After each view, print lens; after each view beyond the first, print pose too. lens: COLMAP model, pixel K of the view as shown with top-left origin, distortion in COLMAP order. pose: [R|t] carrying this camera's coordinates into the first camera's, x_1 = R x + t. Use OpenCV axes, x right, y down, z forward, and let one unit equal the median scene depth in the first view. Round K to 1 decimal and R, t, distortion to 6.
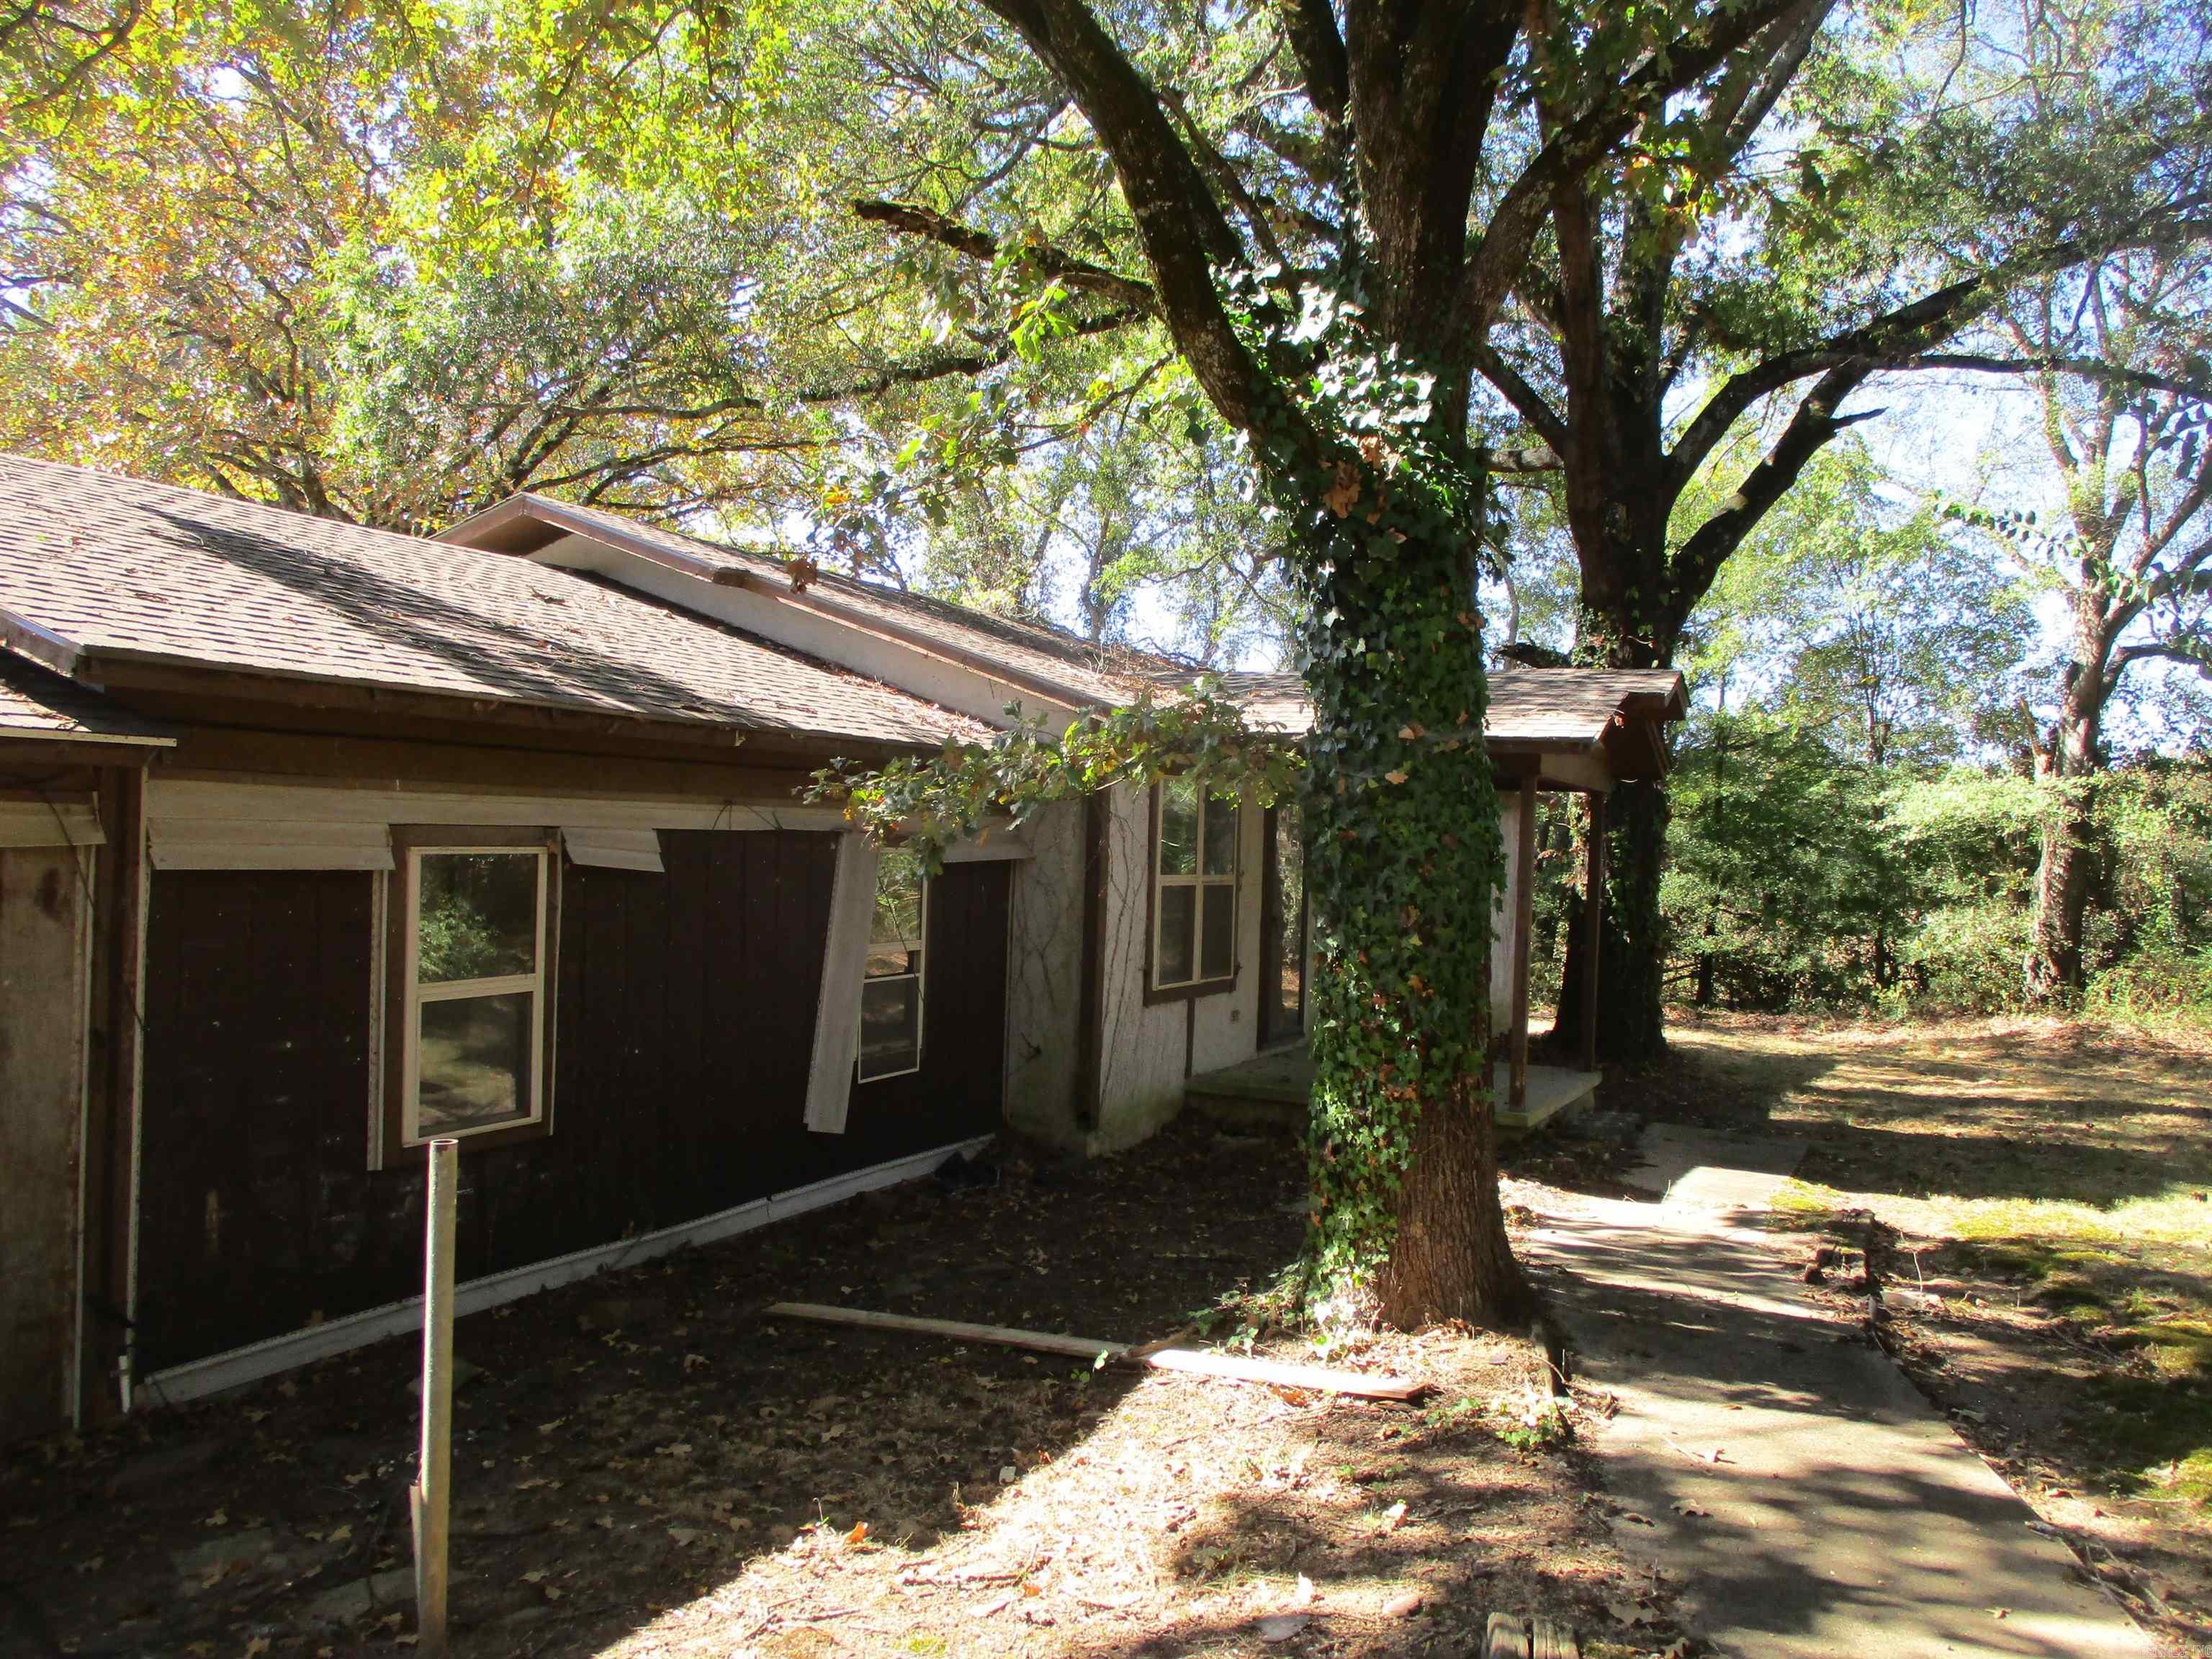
lens RADIAL K [[1870.8, 0, 1196.8], [0, 1870.8, 843.6], [0, 0, 1]] dist [0.047560, -0.127718]
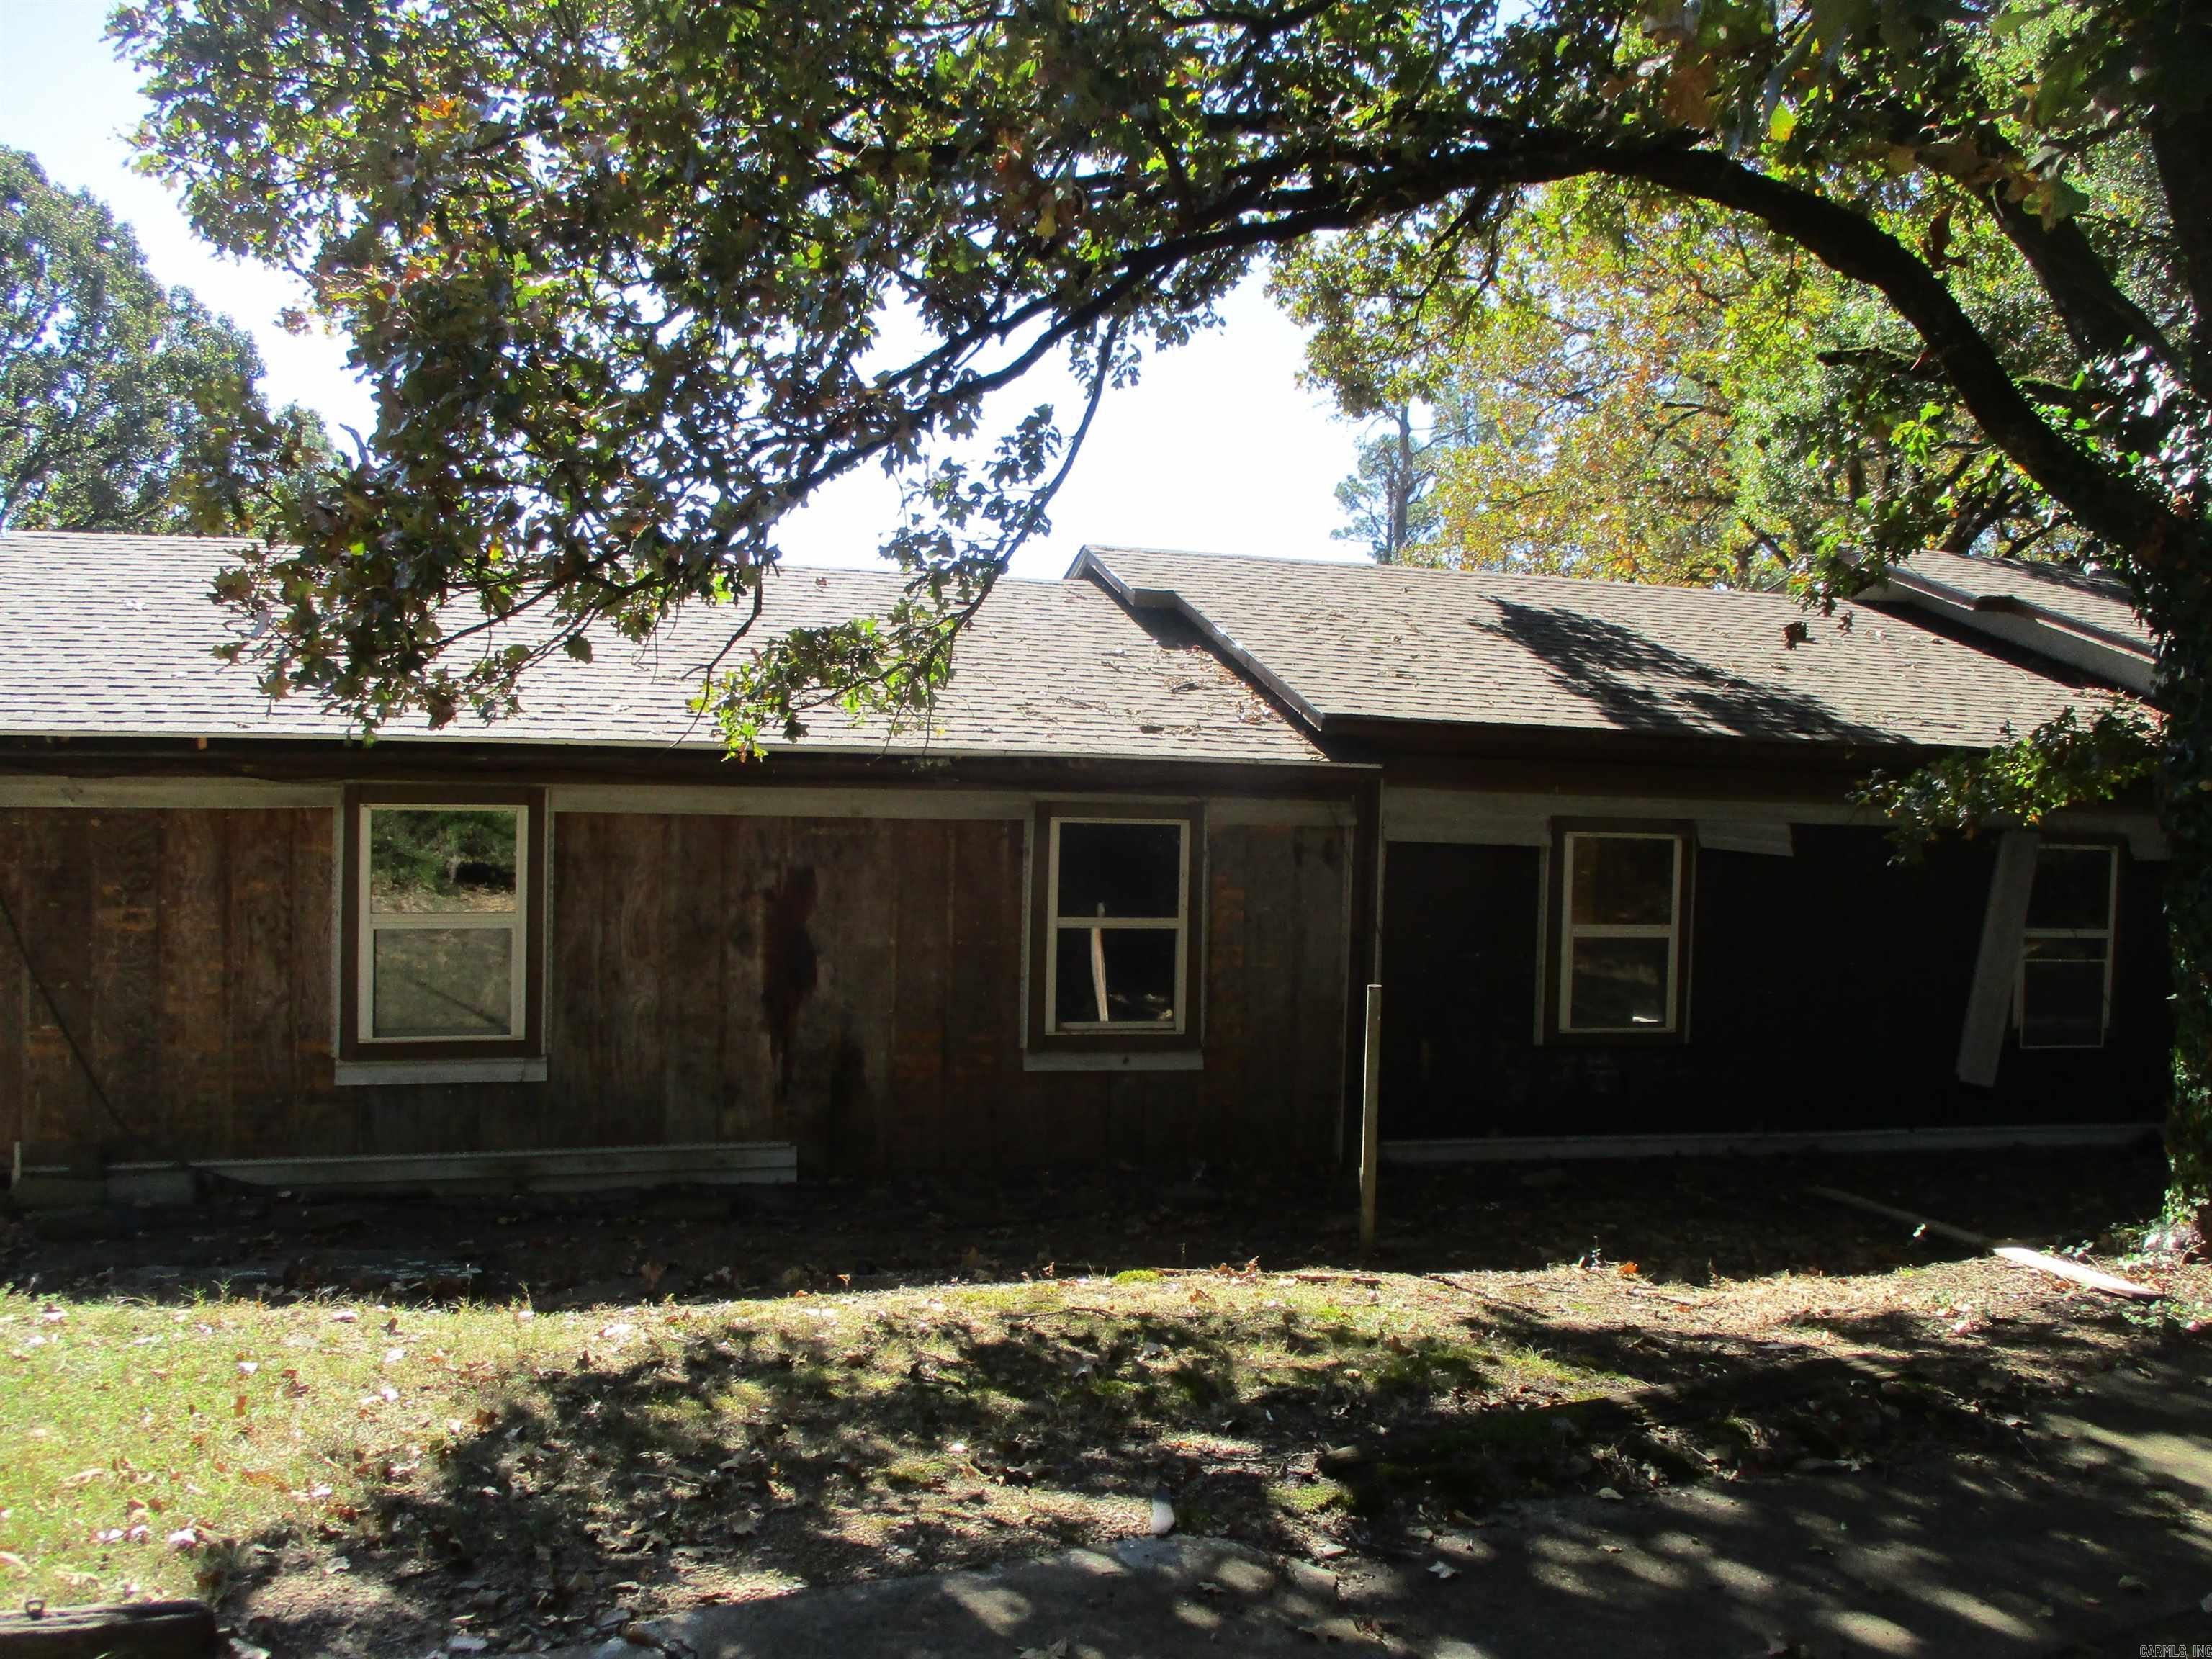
lens RADIAL K [[1778.7, 0, 1102.6], [0, 1778.7, 834.8], [0, 0, 1]] dist [-0.014394, 0.001446]
pose [[0.645222, 0.018923, -0.763760, 0.493333], [-0.020187, 0.999766, 0.007715, 0.000996], [0.763728, 0.010440, 0.645454, -0.222800]]
